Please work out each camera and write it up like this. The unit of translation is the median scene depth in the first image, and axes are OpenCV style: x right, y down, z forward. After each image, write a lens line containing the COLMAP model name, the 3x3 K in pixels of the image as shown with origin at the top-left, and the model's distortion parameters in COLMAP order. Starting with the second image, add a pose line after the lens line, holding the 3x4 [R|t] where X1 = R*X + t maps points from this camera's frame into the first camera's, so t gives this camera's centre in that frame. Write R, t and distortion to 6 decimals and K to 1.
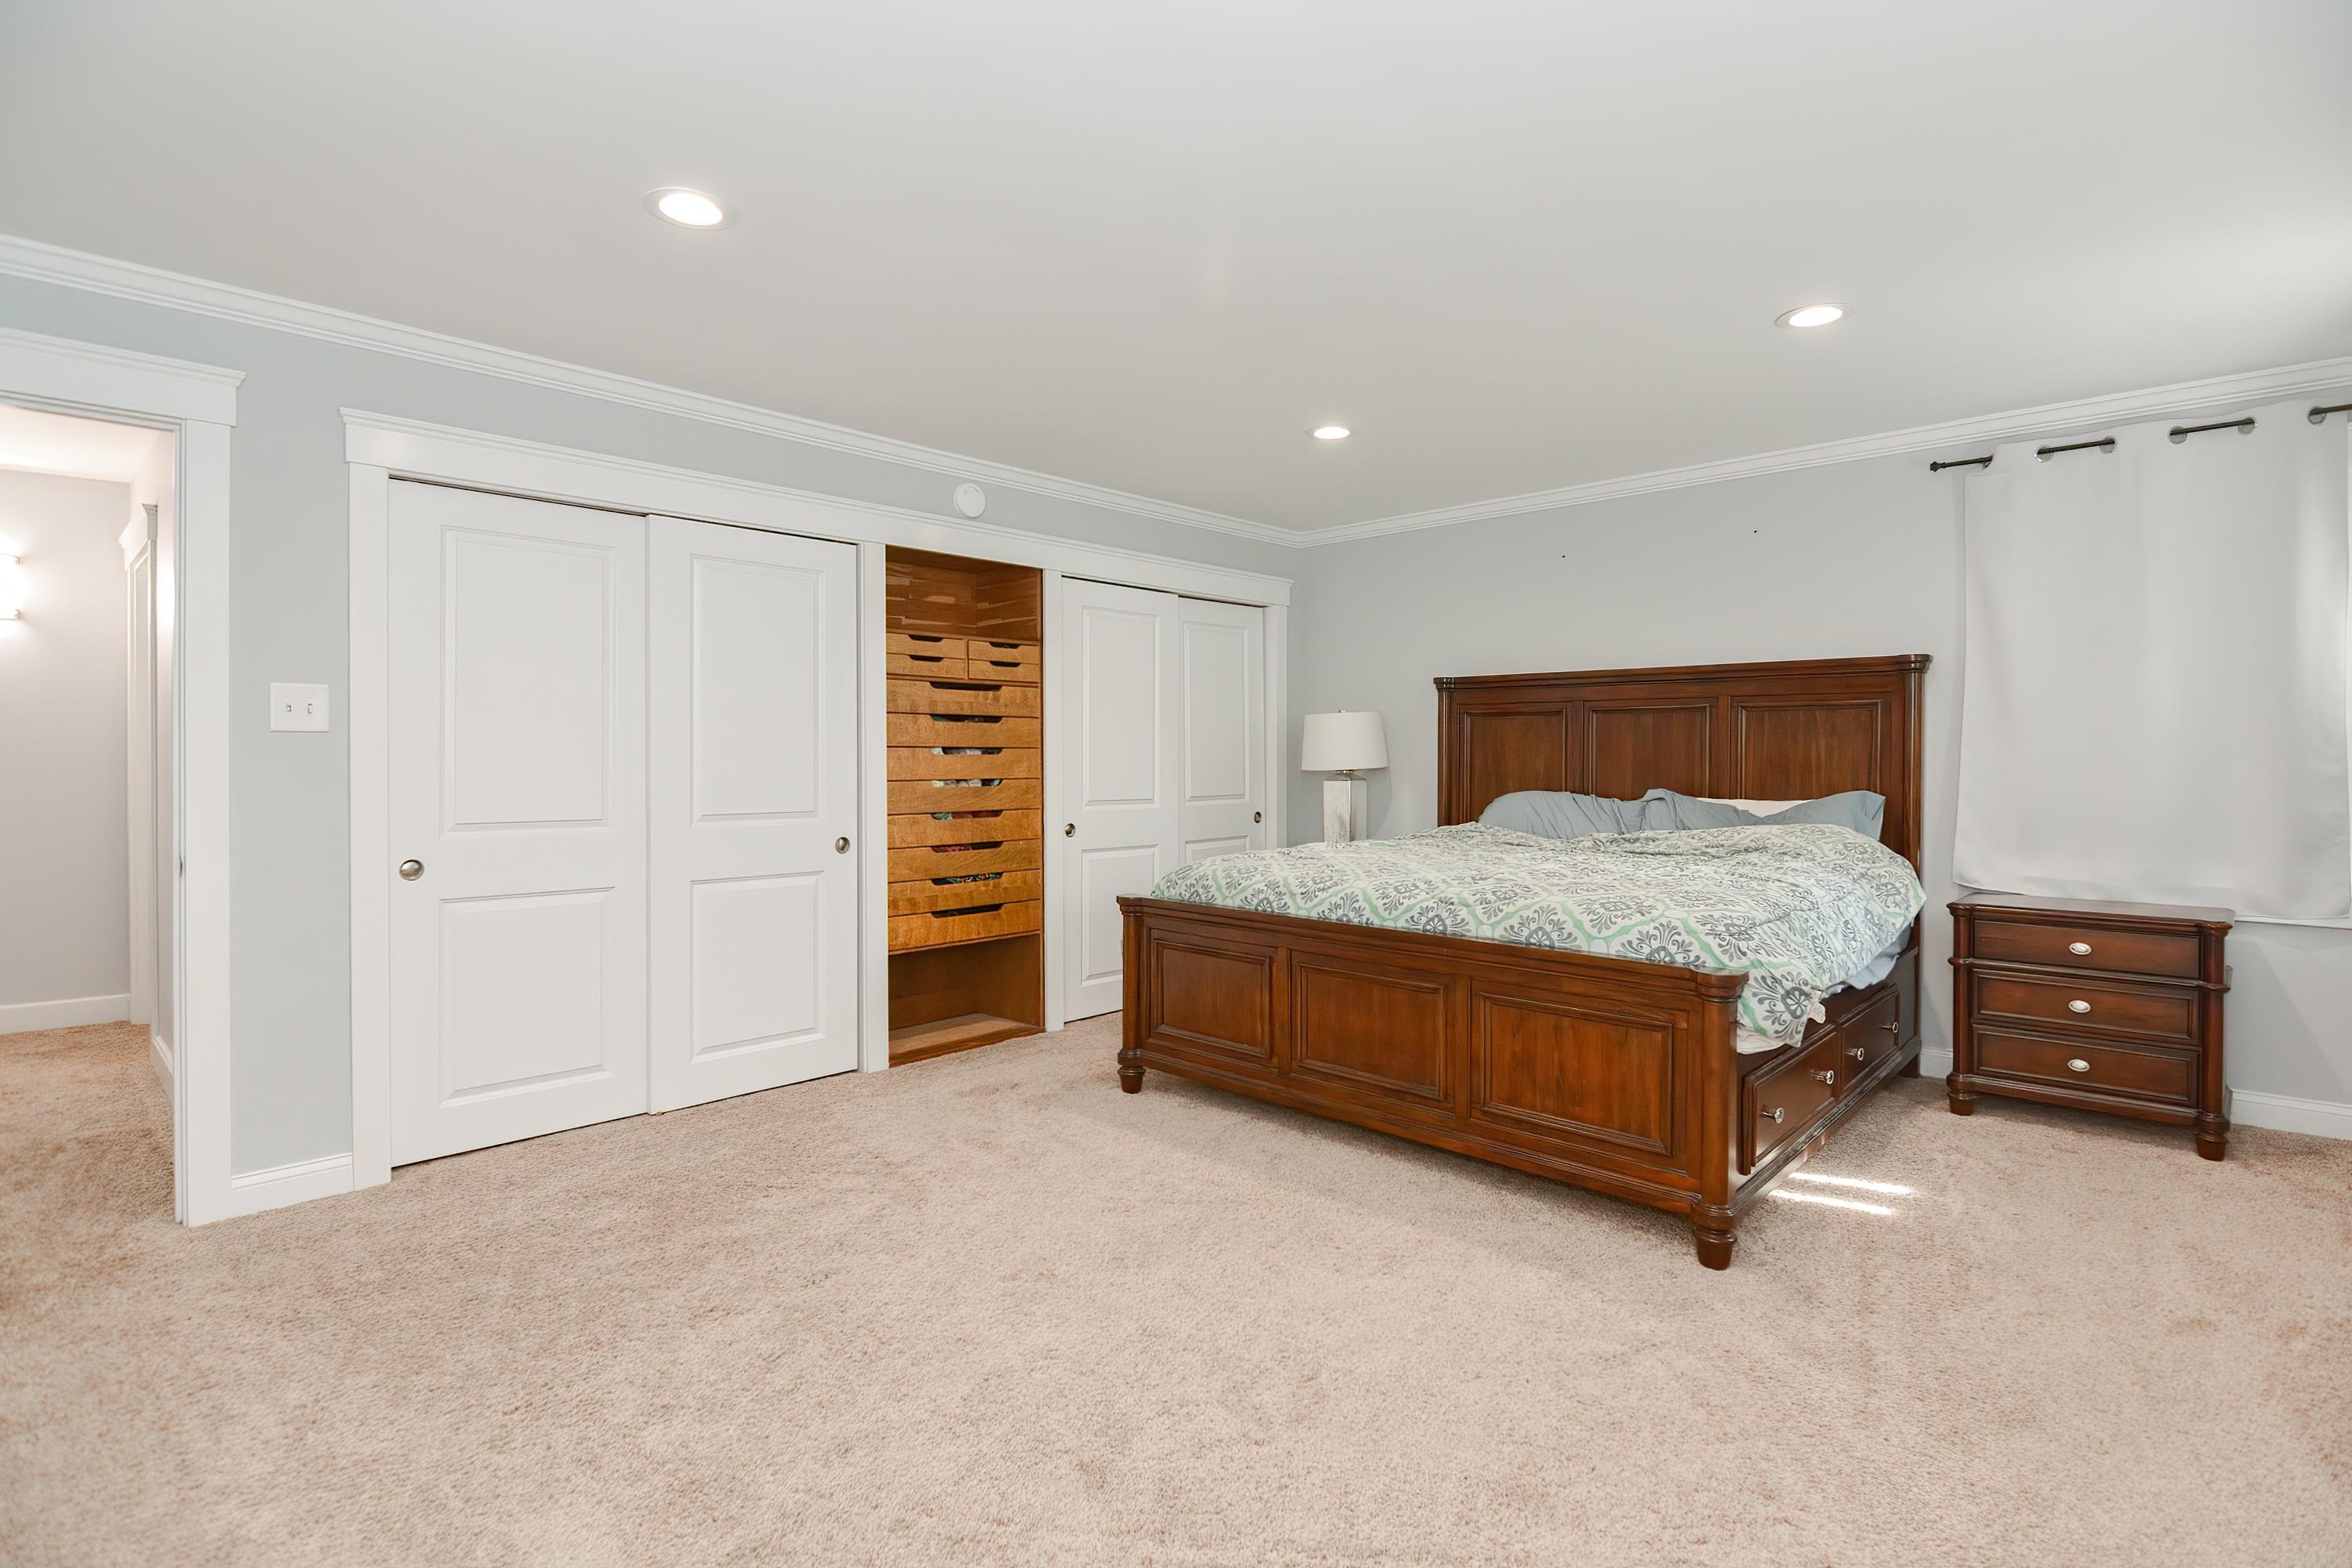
lens RADIAL K [[1142.1, 0, 1225.6], [0, 1142.1, 765.0], [0, 0, 1]] dist [-0.006370, -0.003845]
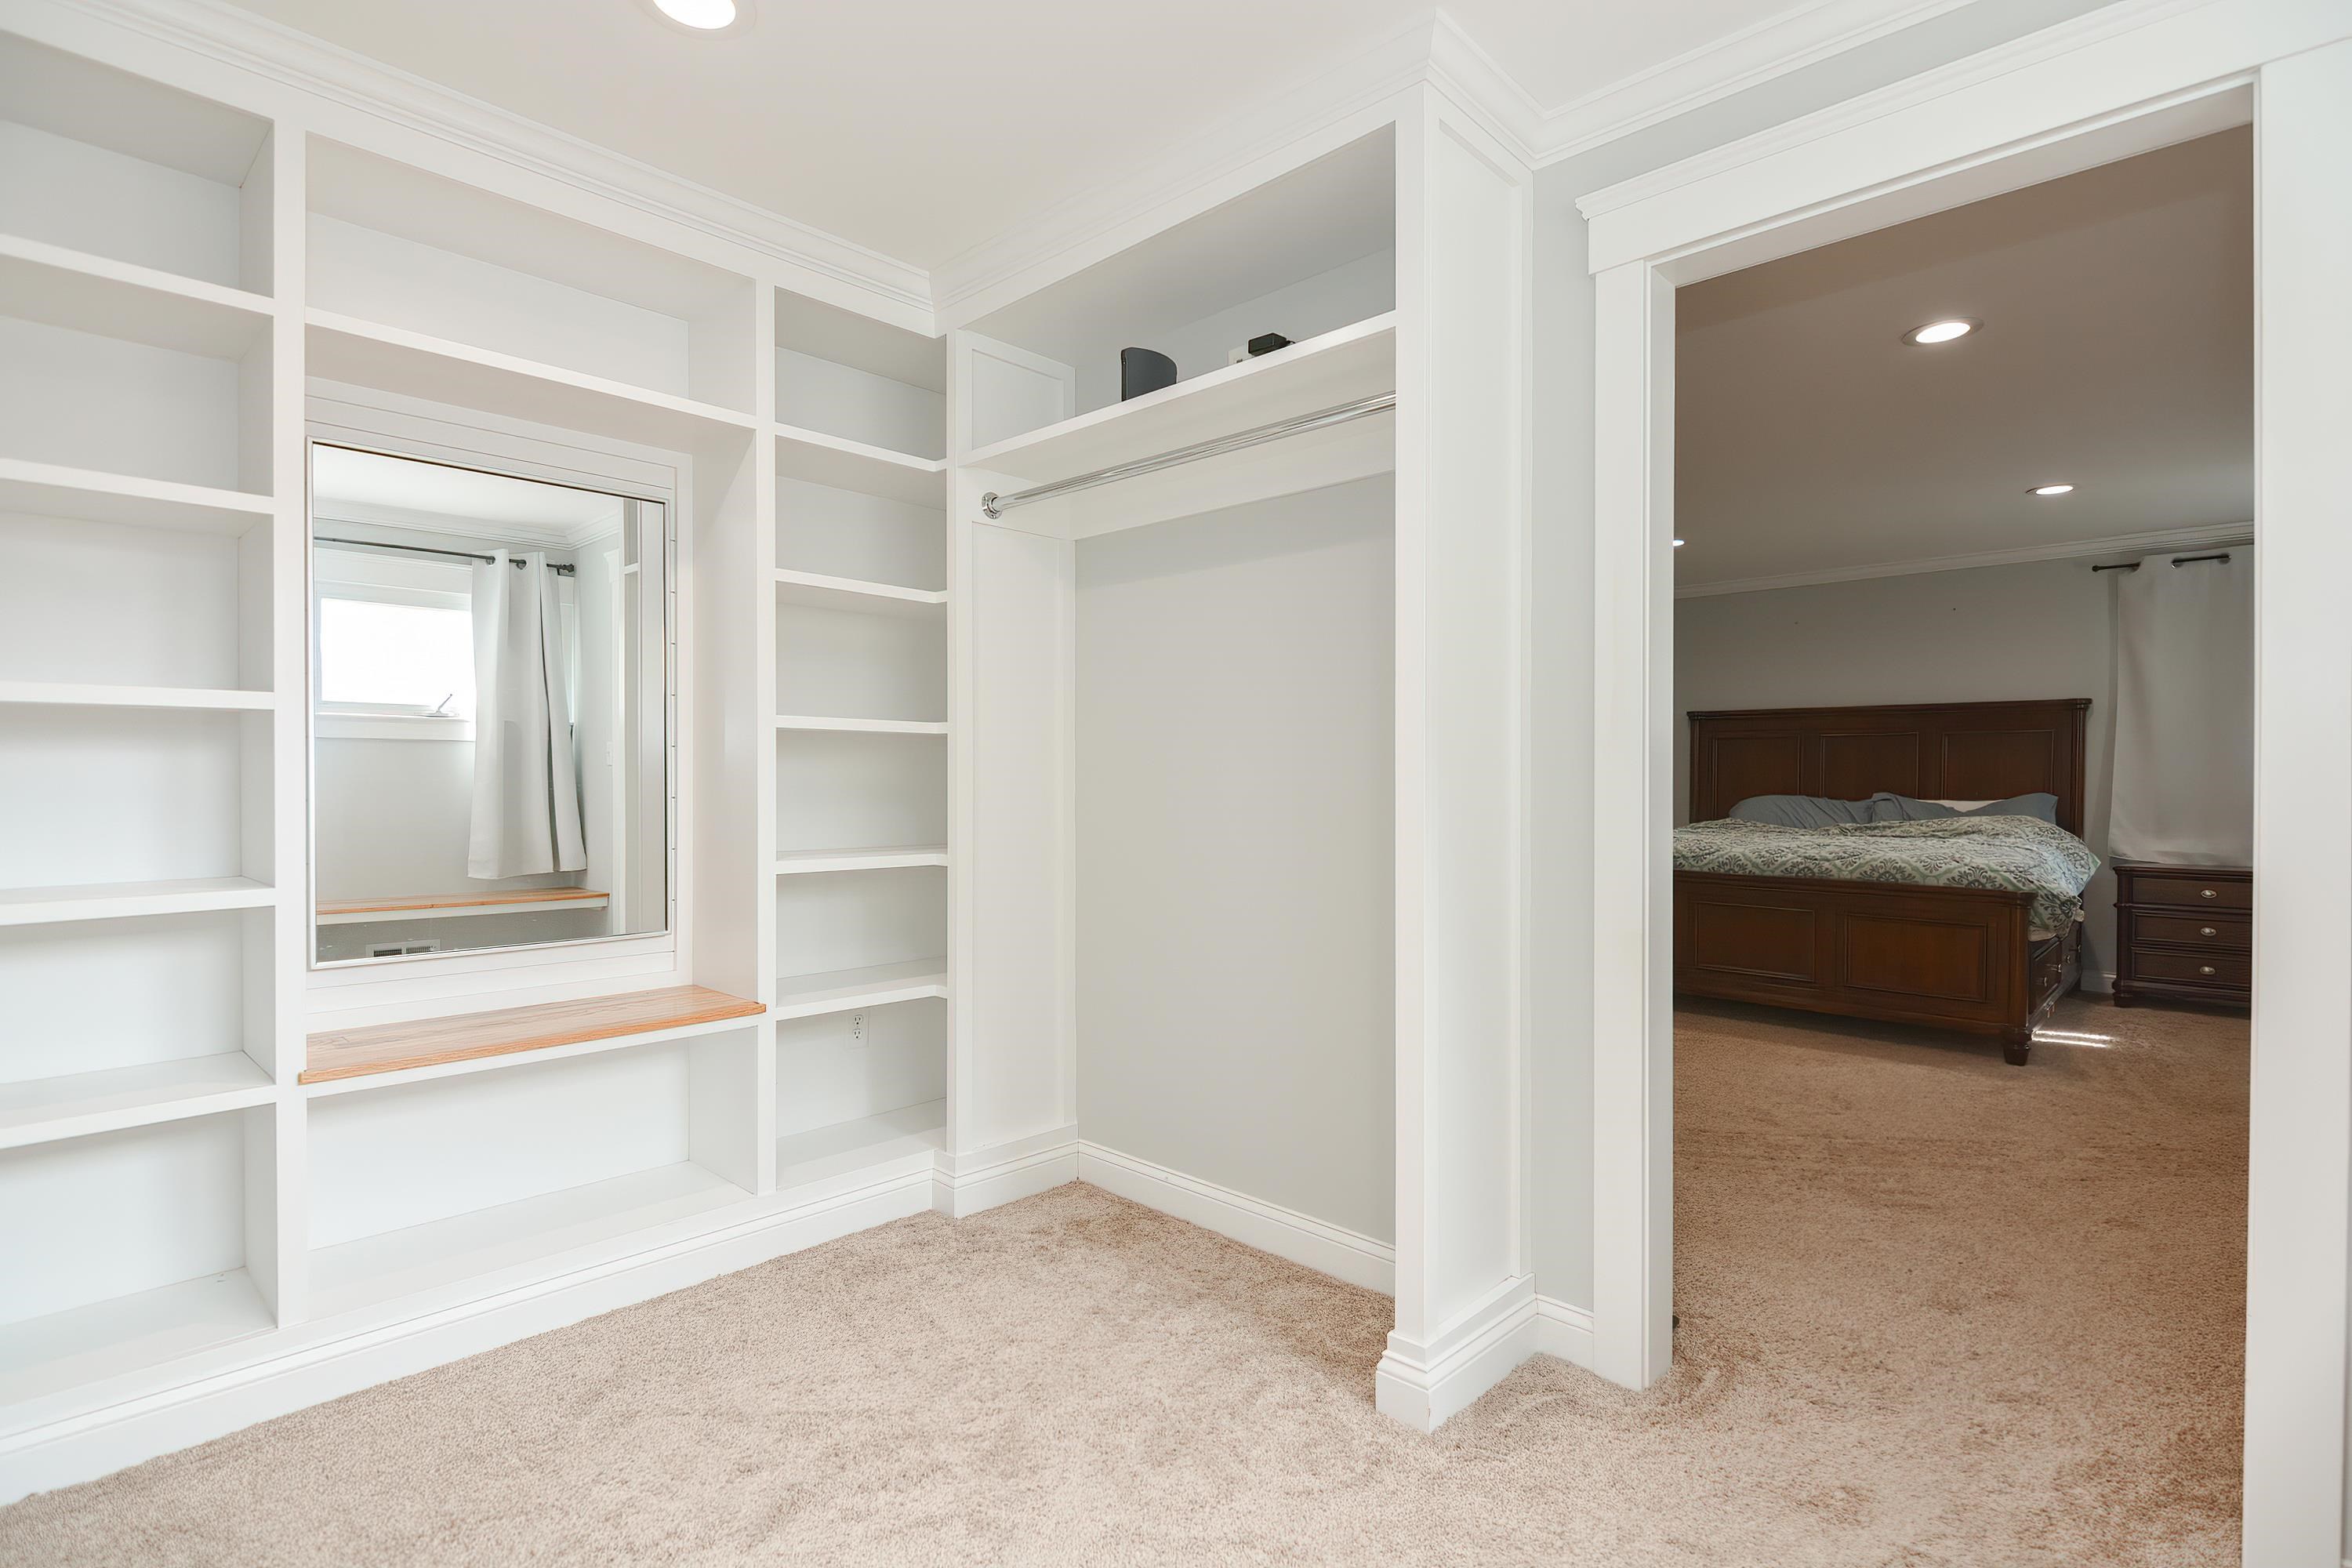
lens RADIAL K [[1142.1, 0, 1171.8], [0, 1142.1, 791.1], [0, 0, 1]] dist [-0.006370, -0.003845]
pose [[0.999587, -0.000714, -0.028718, -0.527728], [0.000856, 0.999988, 0.004920, 0.013530], [0.028714, -0.004942, 0.999575, -0.495644]]
